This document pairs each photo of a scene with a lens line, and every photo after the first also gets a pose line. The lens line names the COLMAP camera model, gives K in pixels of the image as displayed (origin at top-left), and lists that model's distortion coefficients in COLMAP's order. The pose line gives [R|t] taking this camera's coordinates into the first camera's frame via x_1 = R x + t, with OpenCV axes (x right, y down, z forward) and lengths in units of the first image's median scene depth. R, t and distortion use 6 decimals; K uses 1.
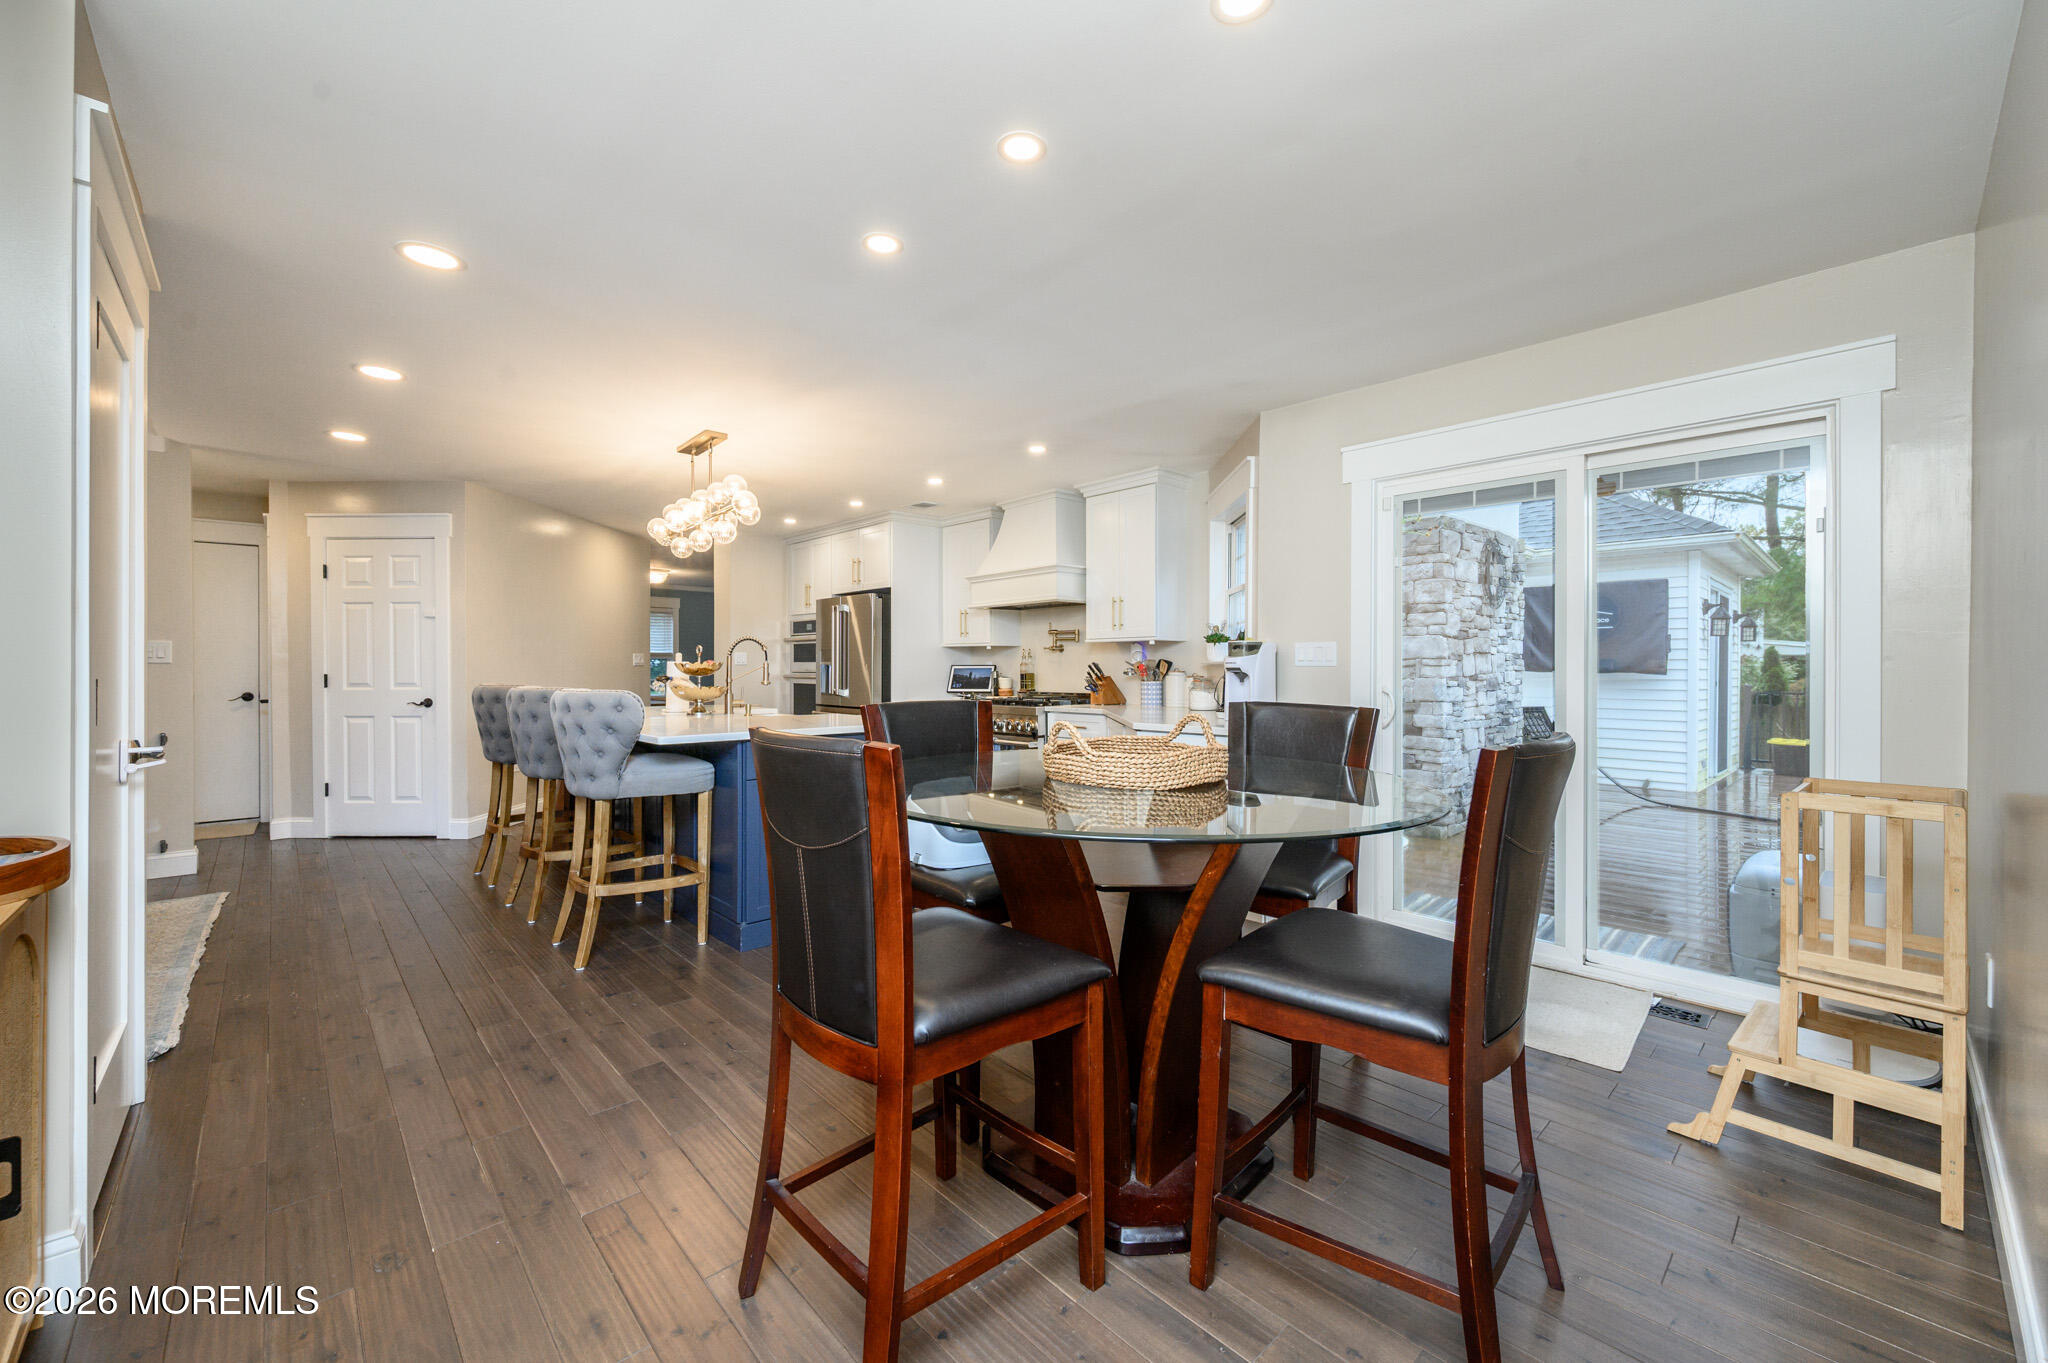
lens RADIAL K [[806.4, 0, 1022.0], [0, 806.4, 679.4], [0, 0, 1]] dist [-0.003837, -0.000507]
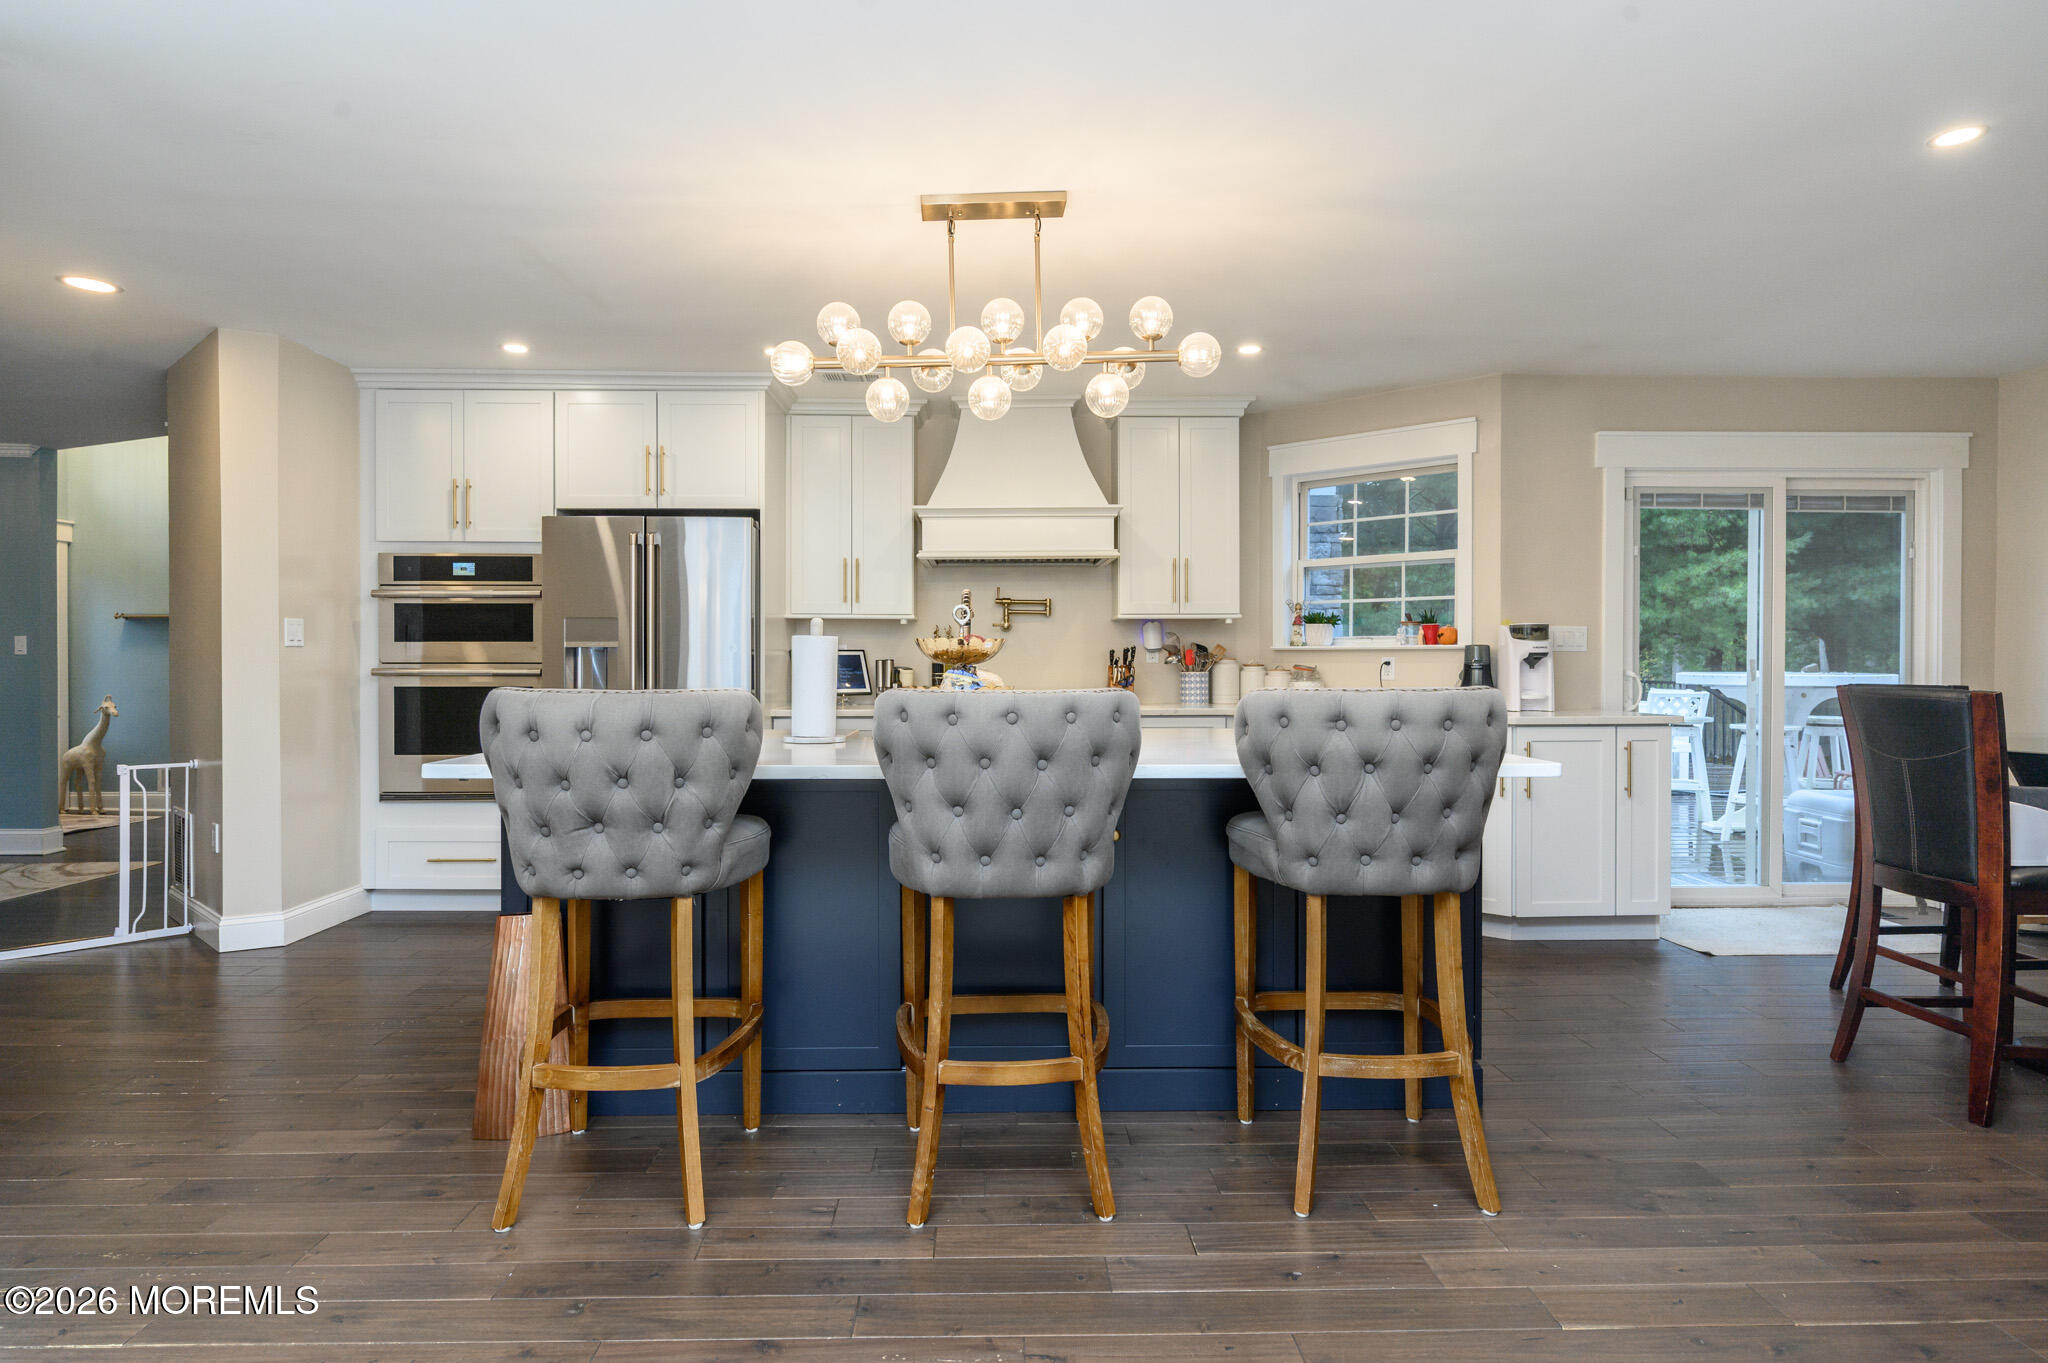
lens RADIAL K [[1120.5, 0, 1021.2], [0, 1120.5, 665.3], [0, 0, 1]] dist [-0.006955, 0.001041]
pose [[0.668919, -0.003331, 0.743328, -0.726423], [0.010080, 0.999939, -0.004591, -0.001050], [-0.743267, 0.010564, 0.668911, 0.406599]]
